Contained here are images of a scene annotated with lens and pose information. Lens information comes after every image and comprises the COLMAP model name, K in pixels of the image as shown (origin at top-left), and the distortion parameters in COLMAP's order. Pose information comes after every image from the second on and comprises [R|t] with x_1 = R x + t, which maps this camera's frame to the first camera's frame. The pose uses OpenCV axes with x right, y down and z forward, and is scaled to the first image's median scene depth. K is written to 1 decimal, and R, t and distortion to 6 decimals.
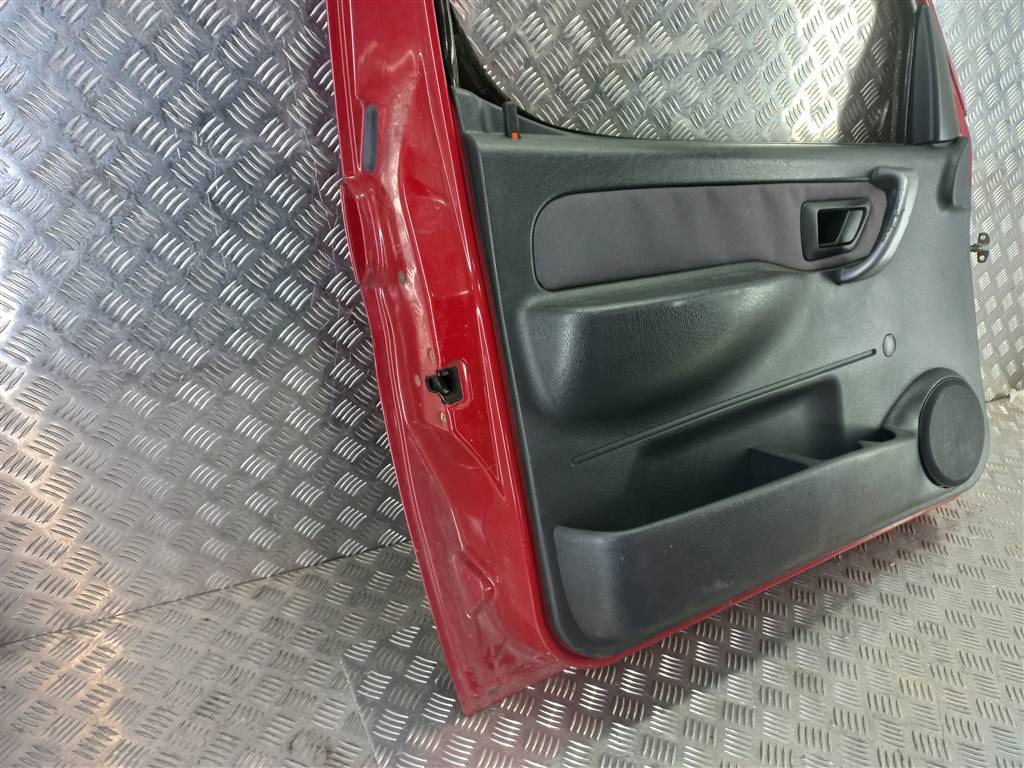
lens RADIAL K [[743.0, 0, 513.5], [0, 743.0, 423.3], [0, 0, 1]] dist [-0.000279, 0.042277]
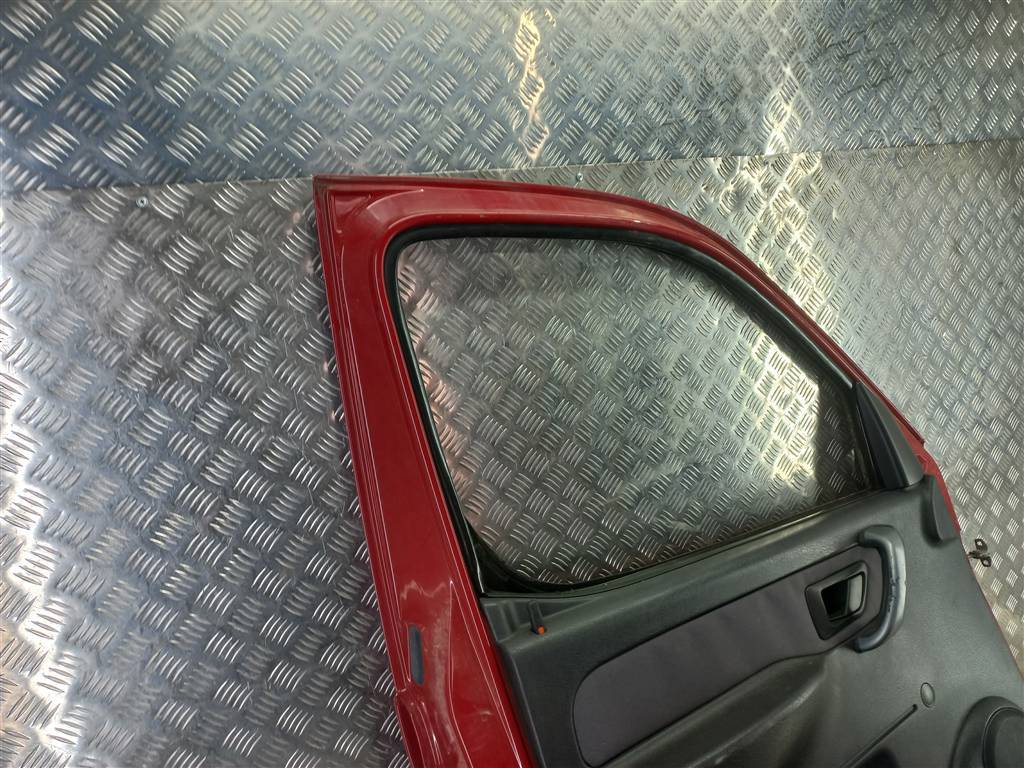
lens RADIAL K [[745.0, 0, 511.4], [0, 745.0, 384.0], [0, 0, 1]] dist [0.045840, -0.001630]
pose [[0.985225, -0.171194, -0.004873, 0.021578], [0.163110, 0.946619, -0.278041, -0.345413], [0.052212, 0.273138, 0.960557, -0.165331]]
